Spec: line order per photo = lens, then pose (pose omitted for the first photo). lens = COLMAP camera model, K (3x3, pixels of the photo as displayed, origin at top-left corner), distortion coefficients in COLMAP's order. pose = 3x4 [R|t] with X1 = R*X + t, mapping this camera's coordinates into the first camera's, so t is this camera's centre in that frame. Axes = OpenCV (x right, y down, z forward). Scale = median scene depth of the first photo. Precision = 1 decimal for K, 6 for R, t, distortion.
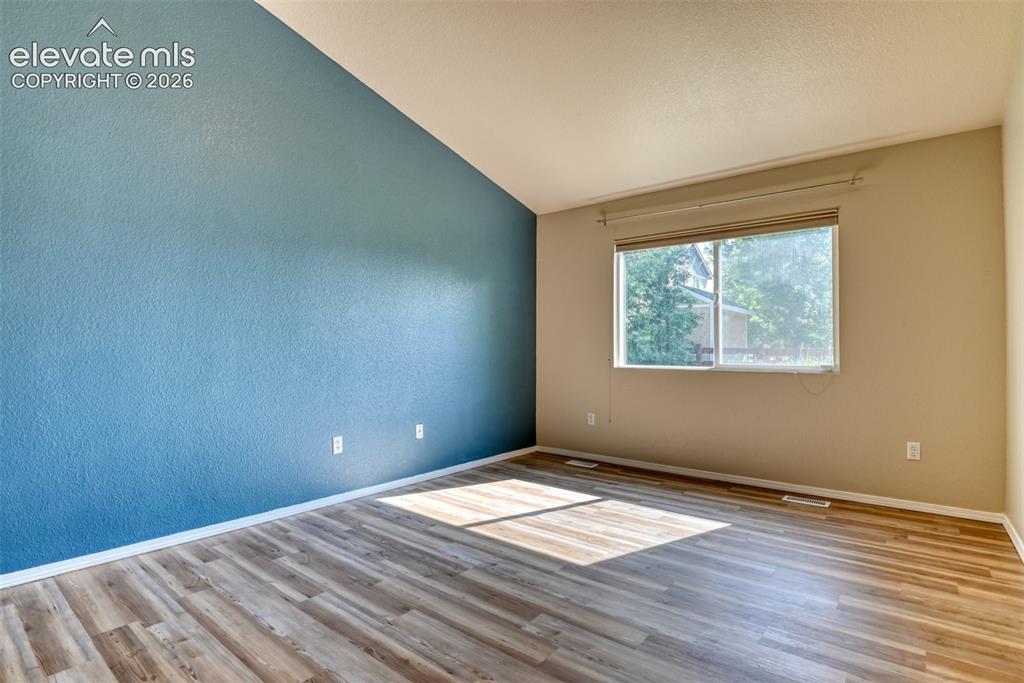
lens RADIAL K [[505.4, 0, 514.7], [0, 505.4, 345.7], [0, 0, 1]] dist [-0.016257, -0.009376]
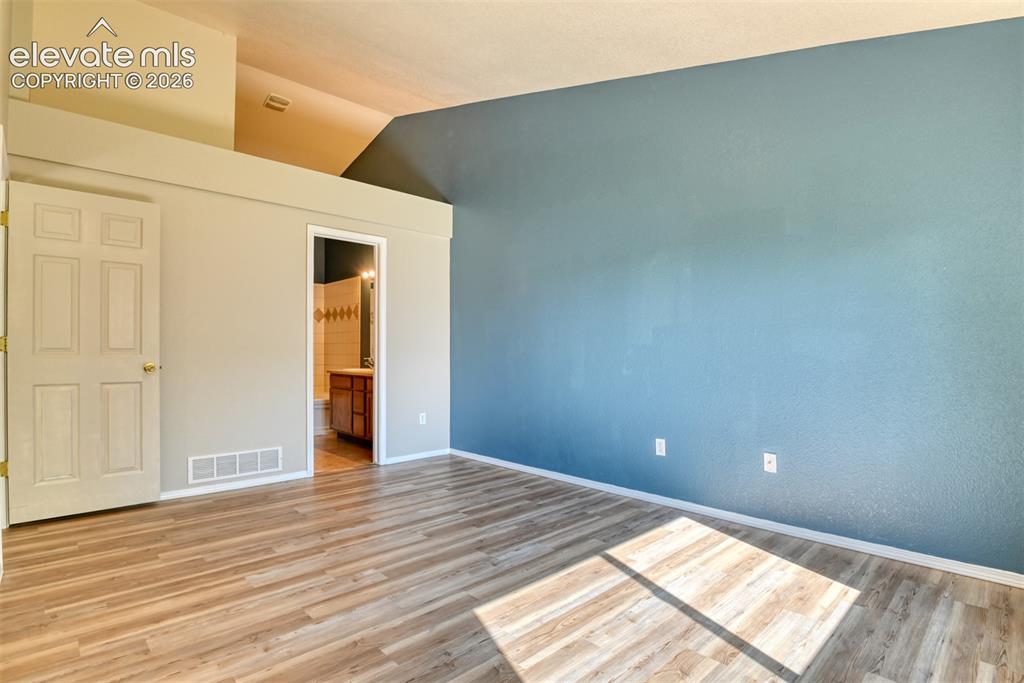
lens RADIAL K [[505.4, 0, 514.7], [0, 505.4, 345.7], [0, 0, 1]] dist [-0.016257, -0.009376]
pose [[-0.124134, -0.014268, -0.992163, 0.793466], [0.003701, 0.999883, -0.014842, 0.012731], [0.992259, -0.005515, -0.124067, 0.973087]]
